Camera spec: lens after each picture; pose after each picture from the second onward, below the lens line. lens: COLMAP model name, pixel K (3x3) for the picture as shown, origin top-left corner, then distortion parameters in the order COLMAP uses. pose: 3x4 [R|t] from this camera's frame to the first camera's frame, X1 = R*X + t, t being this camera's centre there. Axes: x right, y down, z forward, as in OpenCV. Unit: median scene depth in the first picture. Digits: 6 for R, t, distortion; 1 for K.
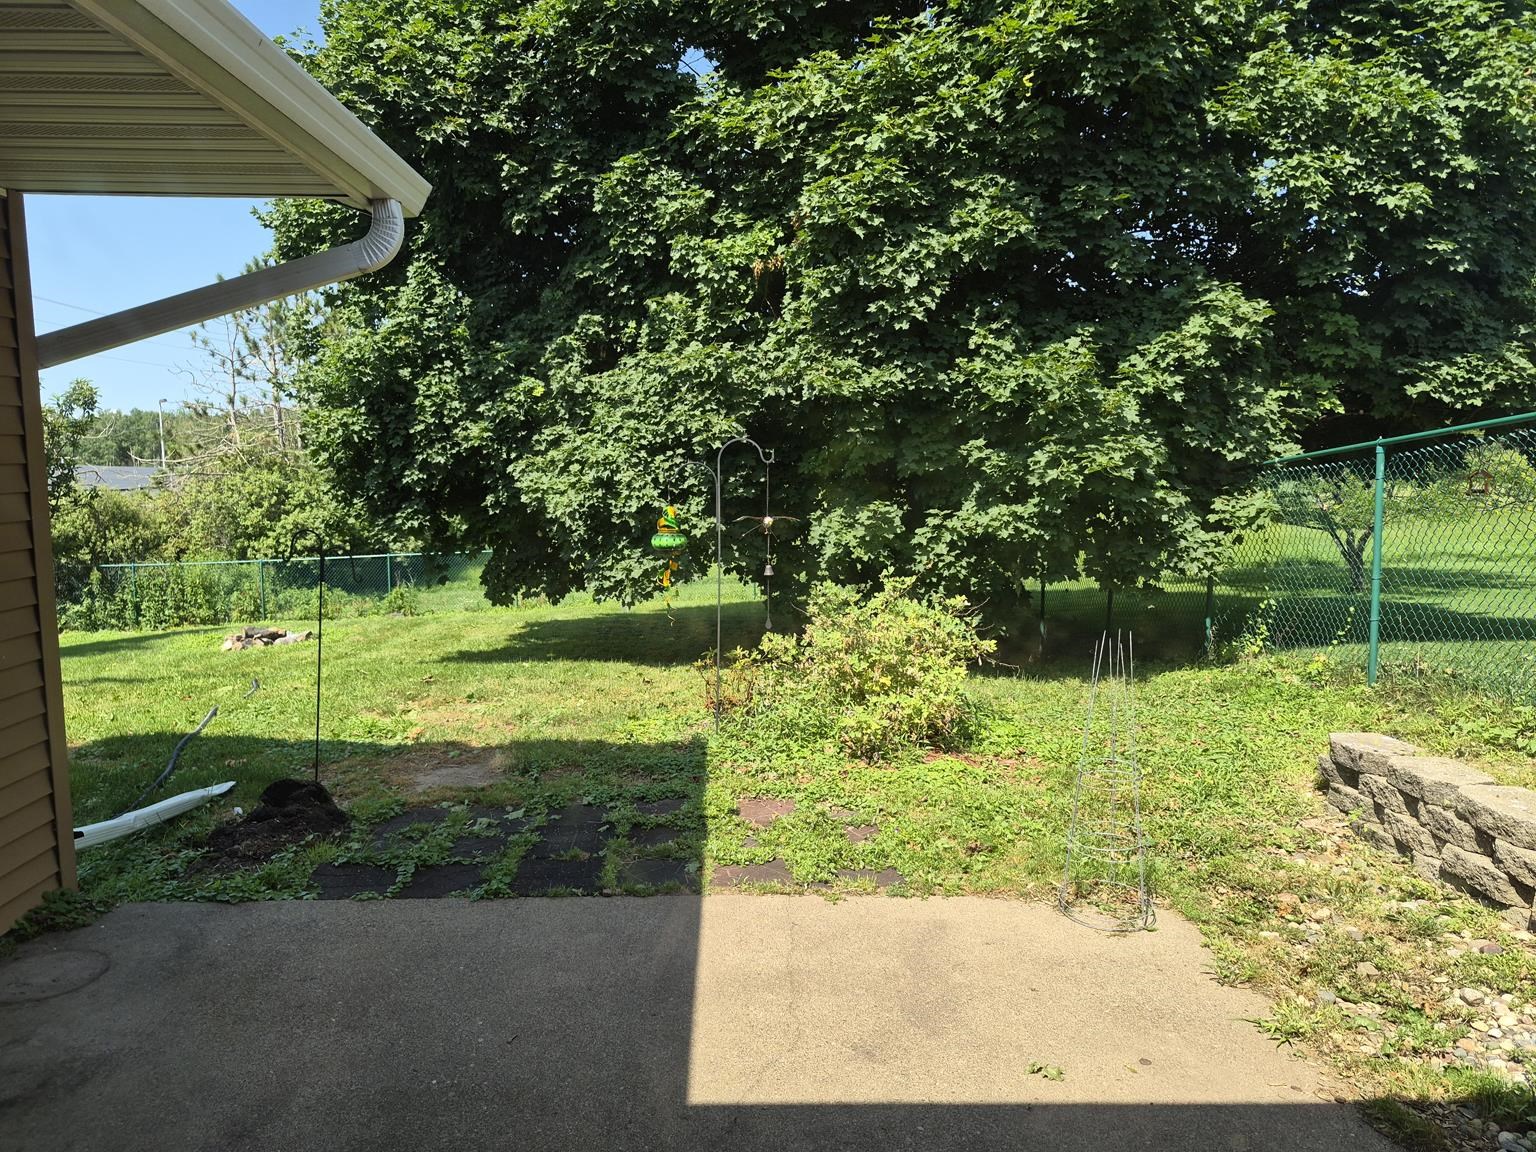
lens RADIAL K [[1075.8, 0, 765.2], [0, 1075.8, 604.9], [0, 0, 1]] dist [0.047407, -0.059611]
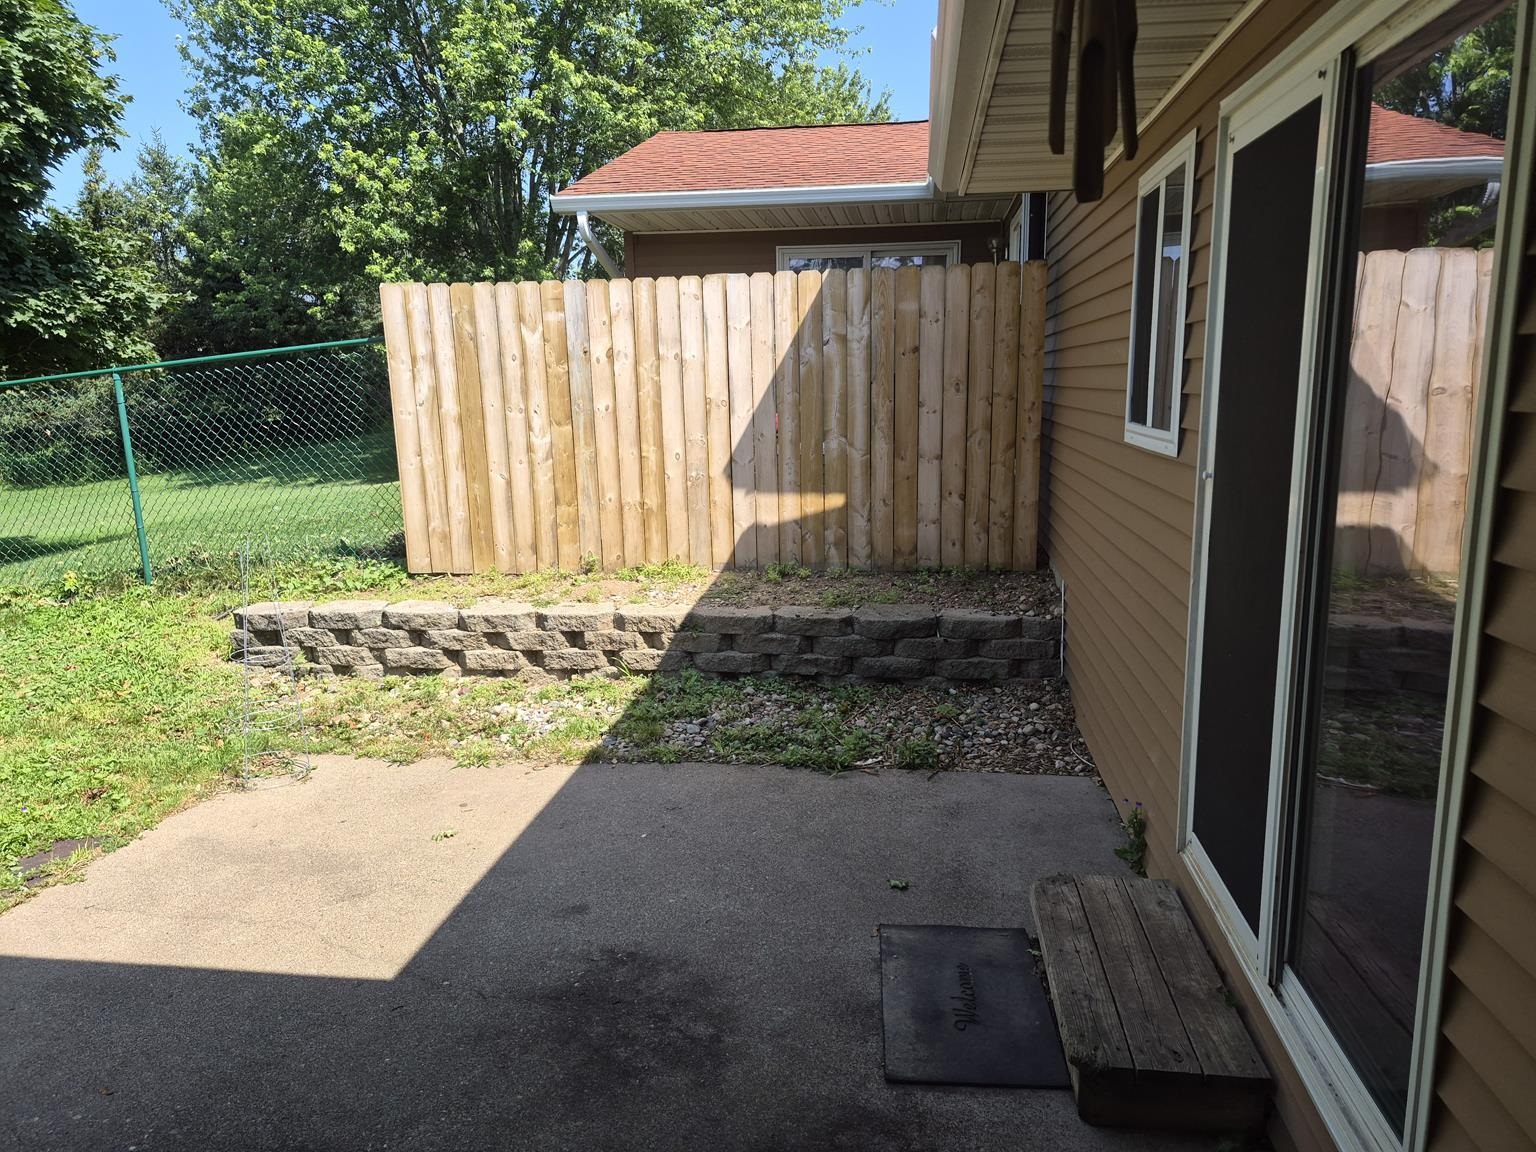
lens RADIAL K [[1075.8, 0, 780.0], [0, 1075.8, 603.1], [0, 0, 1]] dist [0.047407, -0.059611]
pose [[0.140146, -0.215424, 0.966412, -0.656583], [0.148710, 0.969553, 0.194559, -0.043050], [-0.978900, 0.116448, 0.167914, 0.216484]]
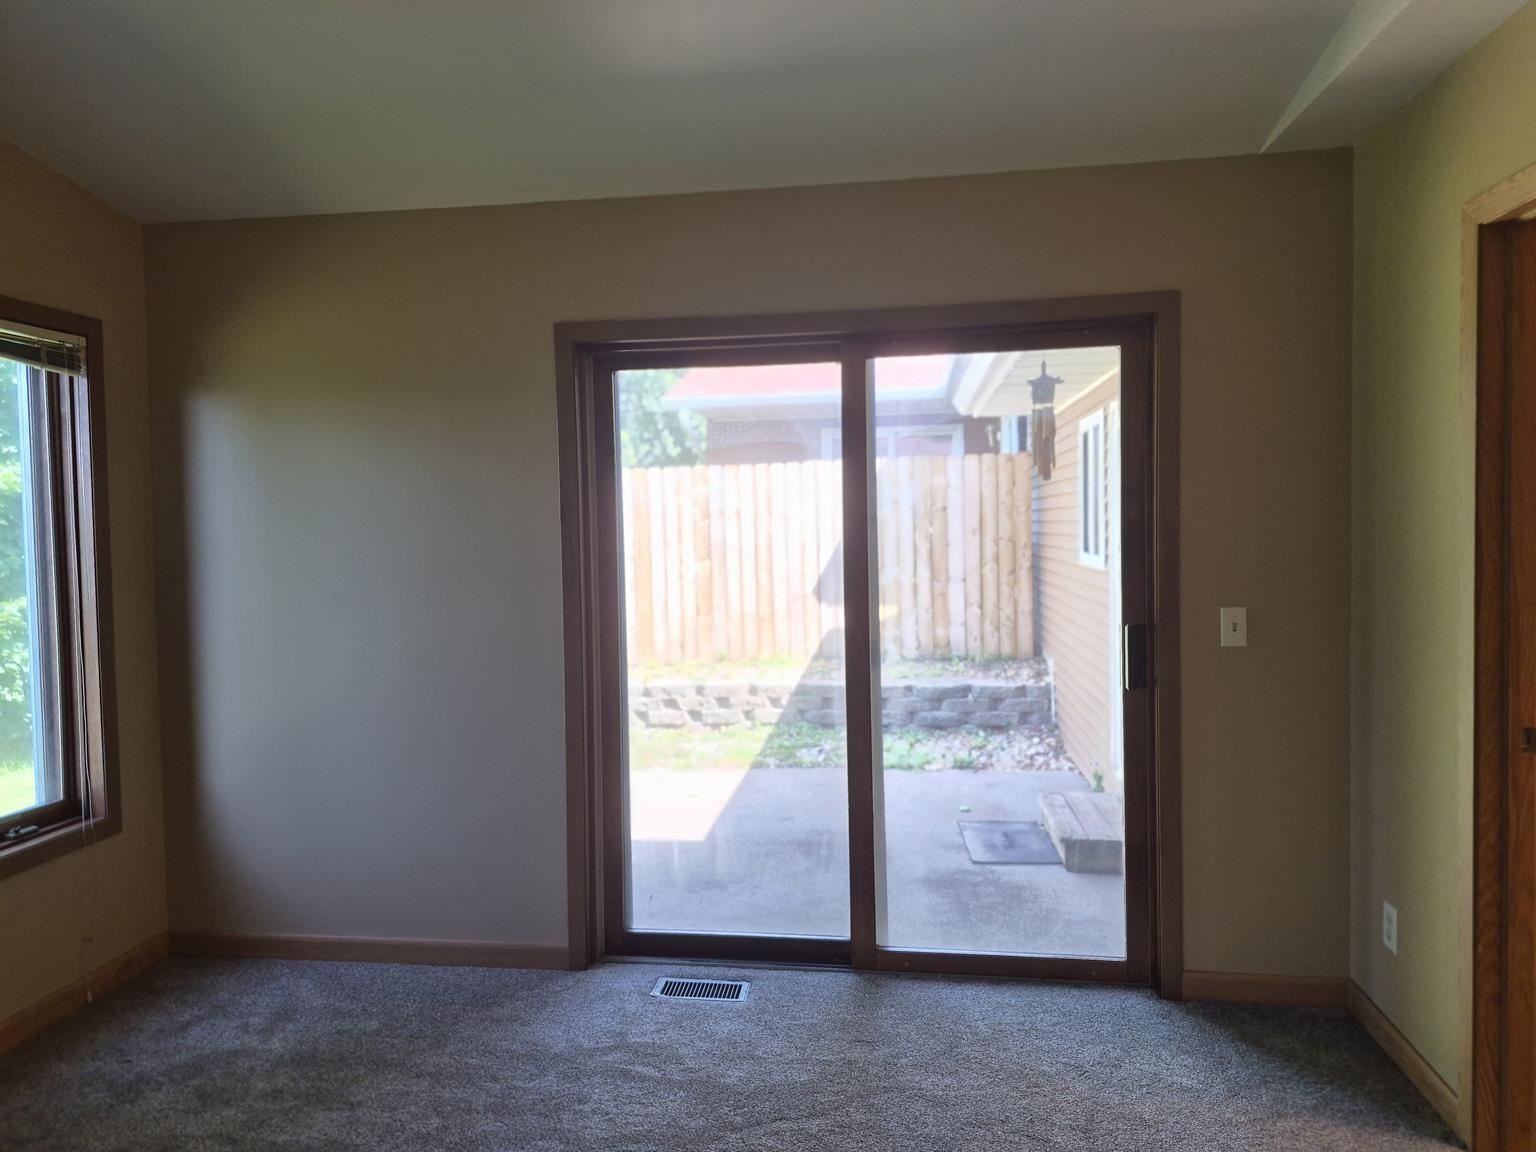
lens RADIAL K [[1075.8, 0, 763.2], [0, 1075.8, 568.7], [0, 0, 1]] dist [0.047407, -0.059611]
pose [[0.148407, -0.056937, 0.987286, -1.333369], [0.156485, 0.987115, 0.033405, -0.074274], [-0.976467, 0.149538, 0.155405, 0.278710]]
